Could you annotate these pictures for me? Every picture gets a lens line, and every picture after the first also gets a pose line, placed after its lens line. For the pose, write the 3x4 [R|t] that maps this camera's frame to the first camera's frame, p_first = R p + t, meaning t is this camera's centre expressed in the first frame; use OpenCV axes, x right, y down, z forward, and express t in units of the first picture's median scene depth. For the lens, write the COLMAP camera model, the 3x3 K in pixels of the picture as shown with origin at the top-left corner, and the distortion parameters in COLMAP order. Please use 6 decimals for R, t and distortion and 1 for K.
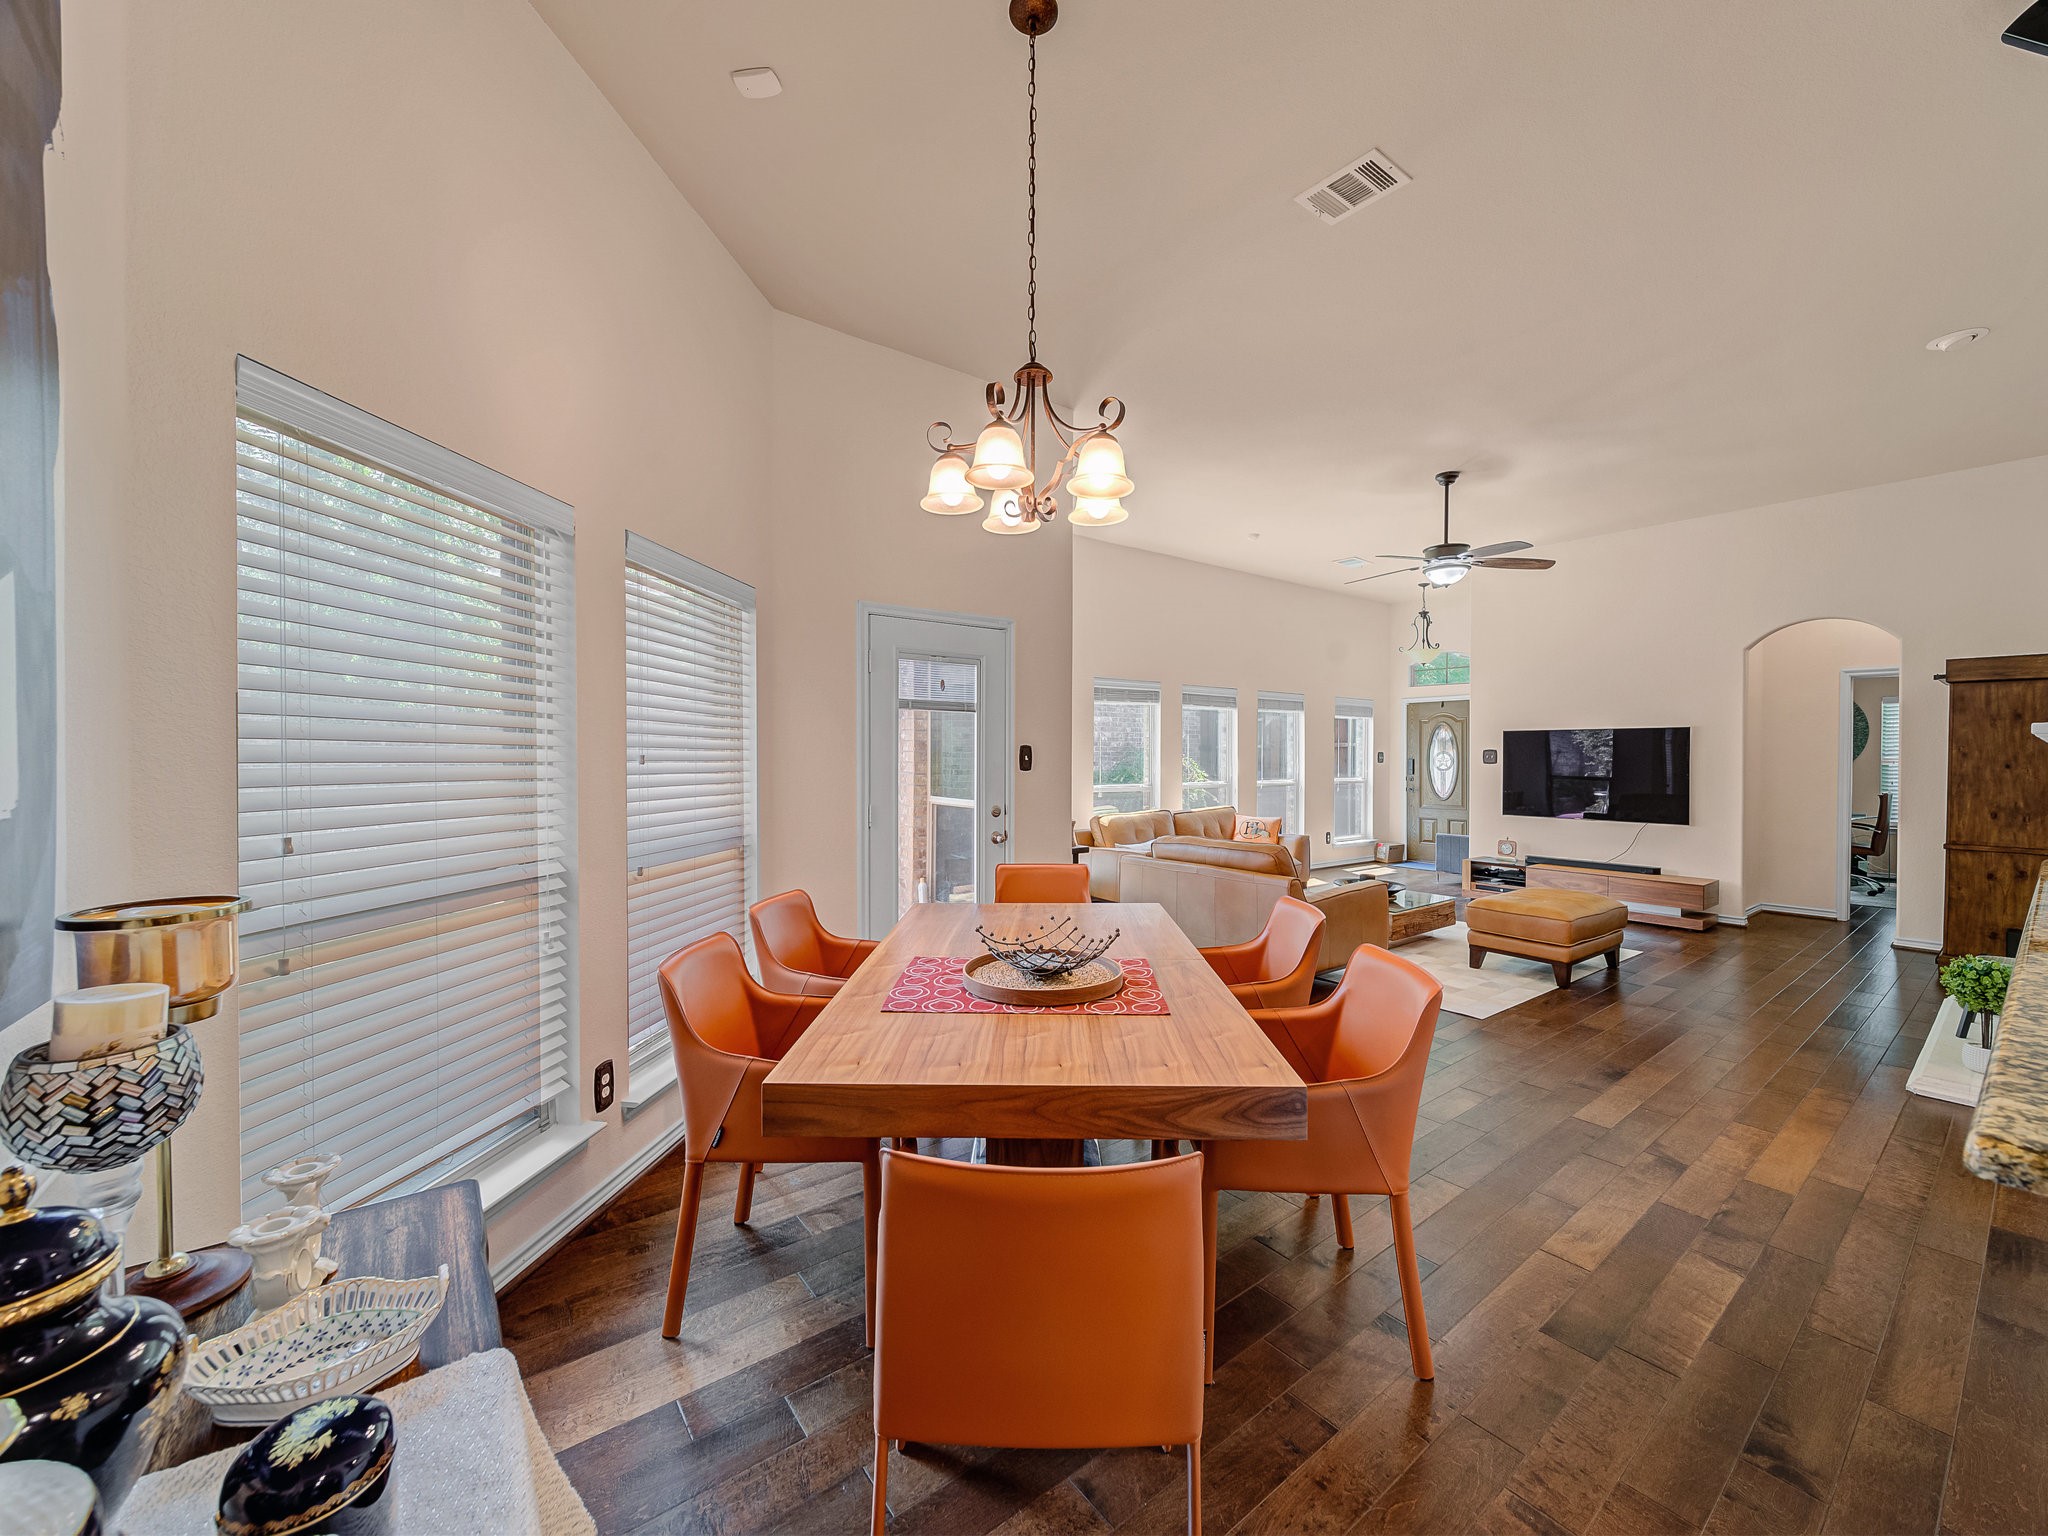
lens RADIAL K [[801.0, 0, 1028.2], [0, 801.0, 765.1], [0, 0, 1]] dist [0.002270, -0.001813]
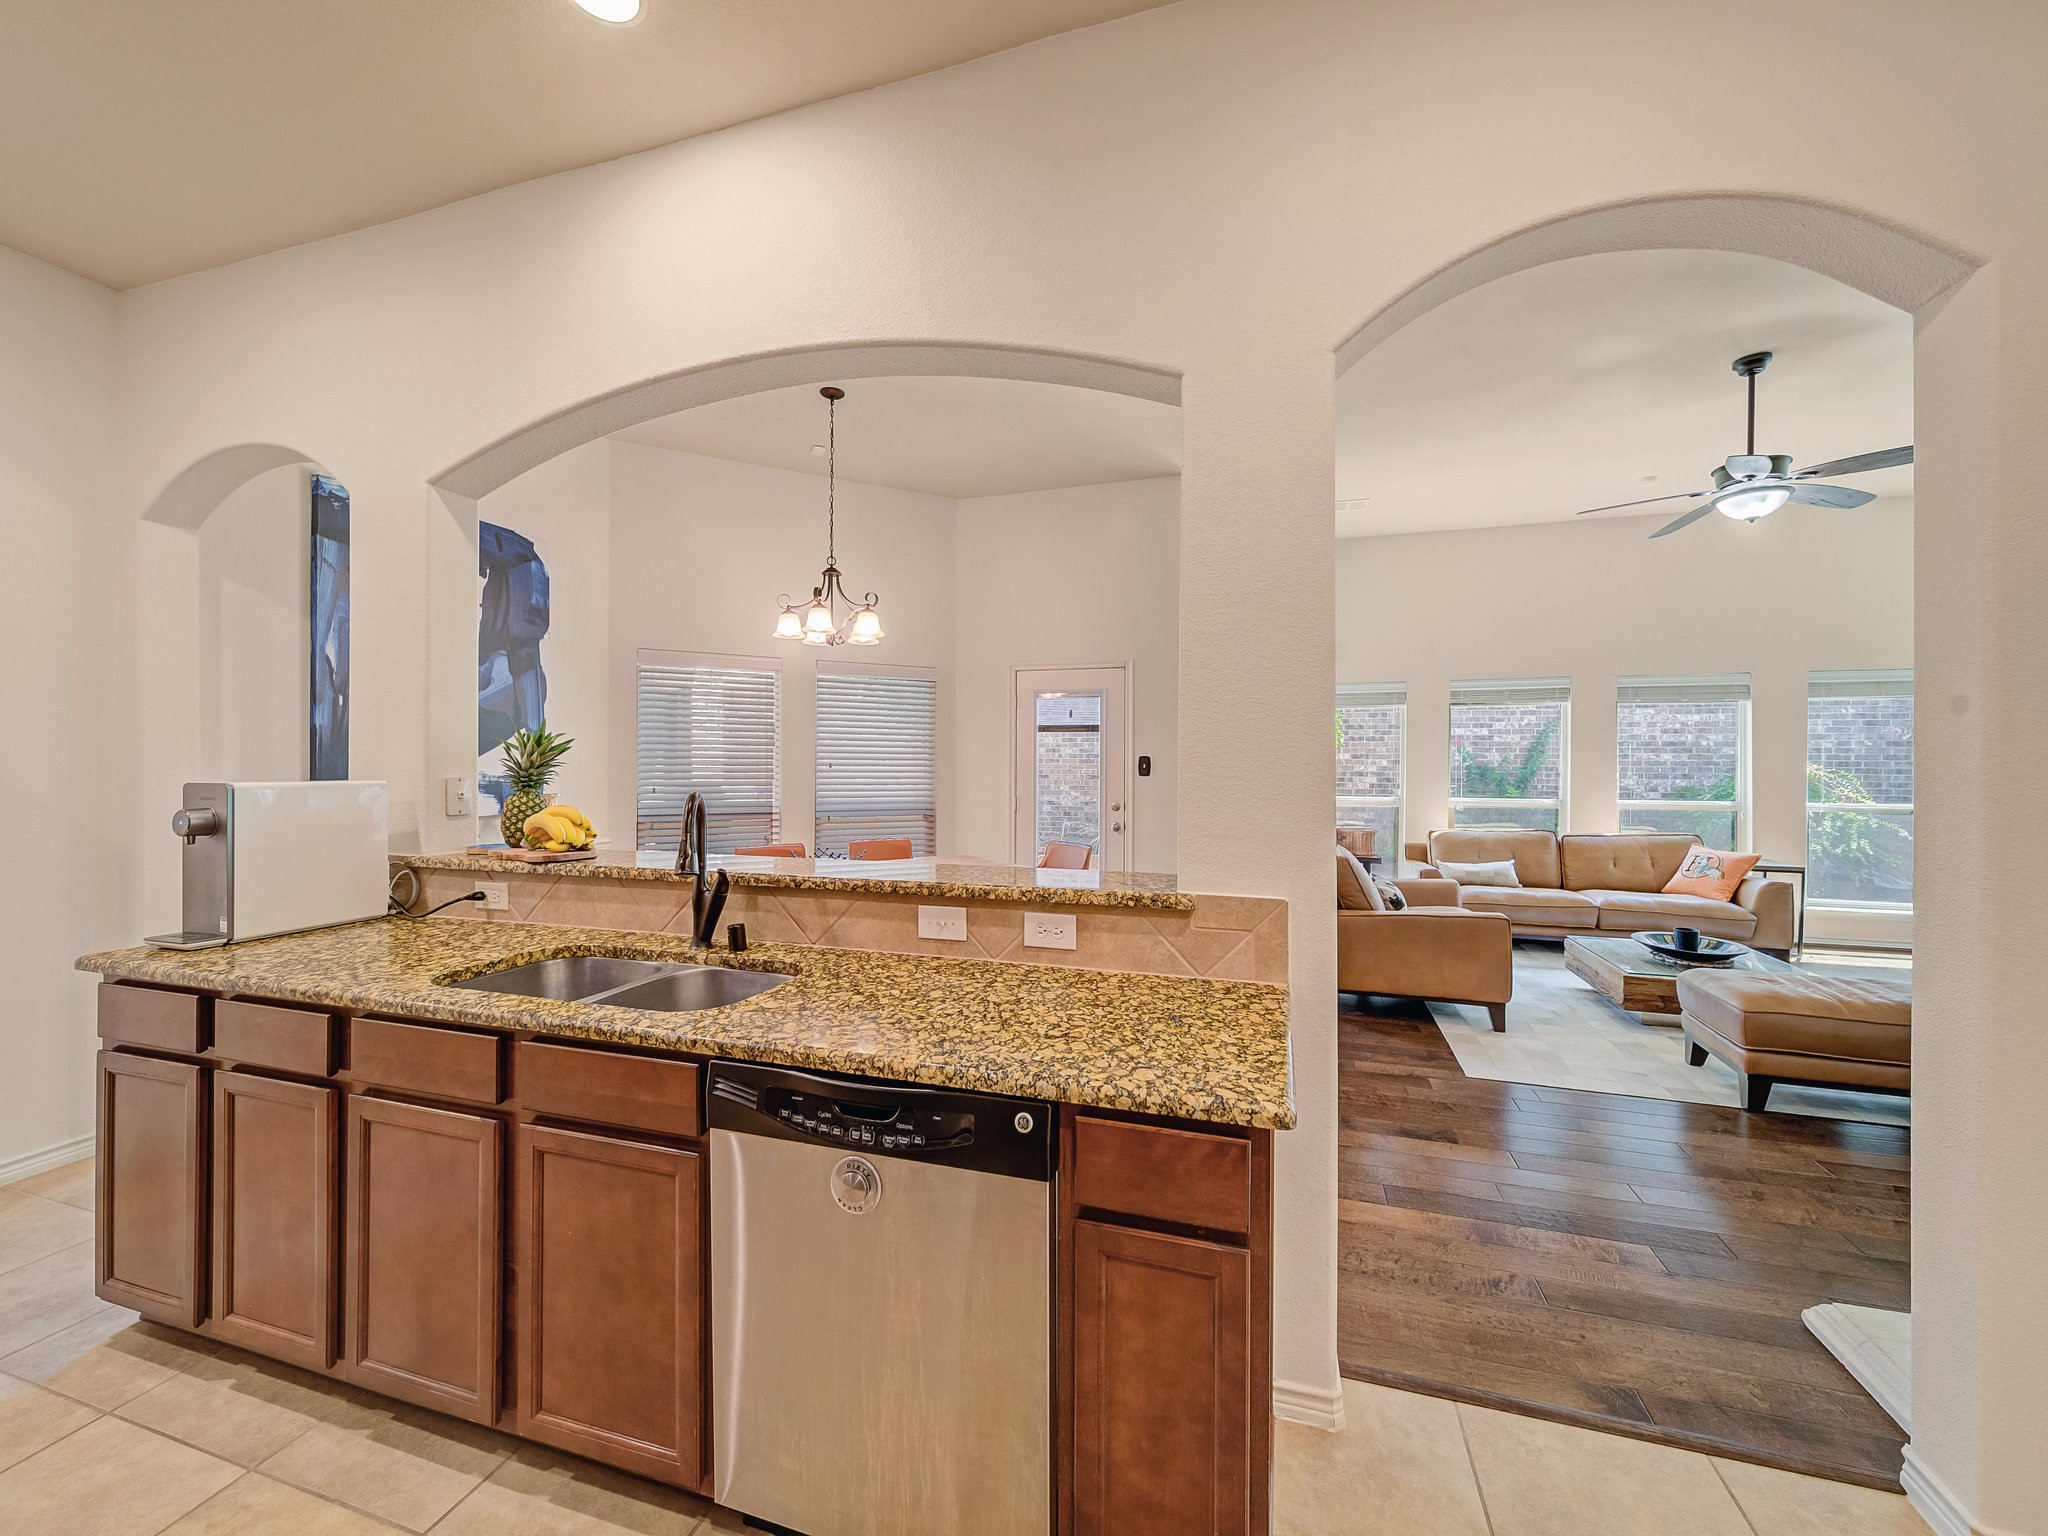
lens RADIAL K [[801.0, 0, 1028.2], [0, 801.0, 765.1], [0, 0, 1]] dist [0.002270, -0.001813]
pose [[0.576754, 0.002687, -0.816913, 0.800657], [-0.012230, 0.999911, -0.005345, -0.001338], [0.816826, 0.013074, 0.576736, 0.105004]]
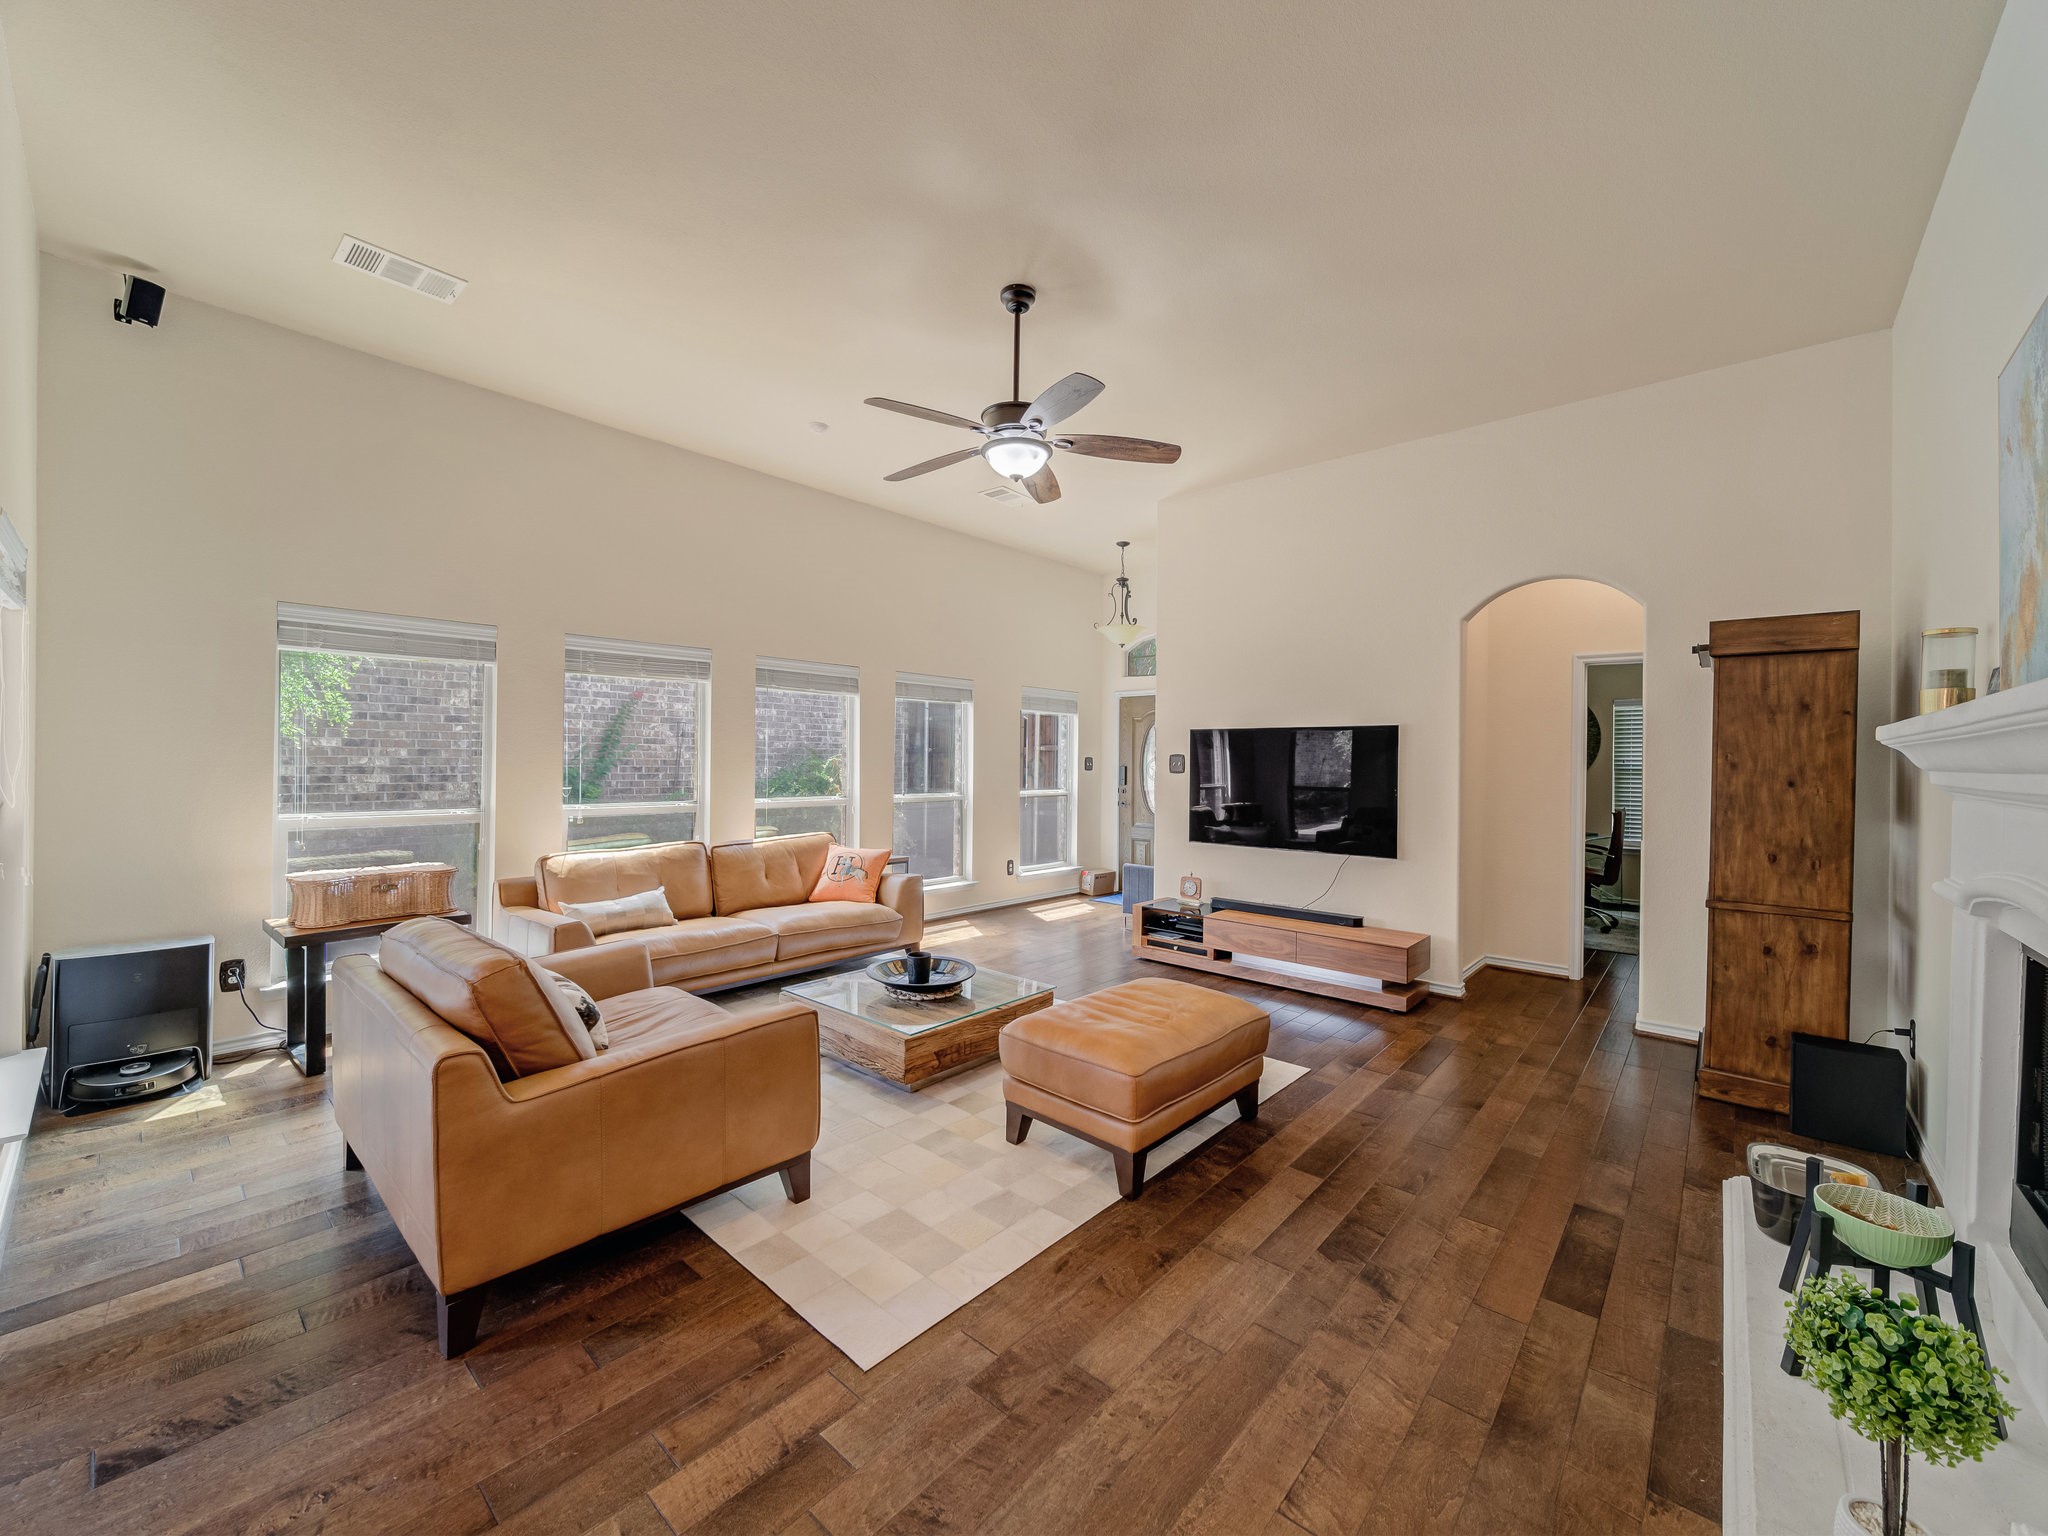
lens RADIAL K [[801.0, 0, 1028.2], [0, 801.0, 765.1], [0, 0, 1]] dist [0.002270, -0.001813]
pose [[0.981287, 0.006999, 0.192425, 0.459182], [-0.005848, 0.999961, -0.006546, -0.005507], [-0.192463, 0.005298, 0.981290, 0.451325]]
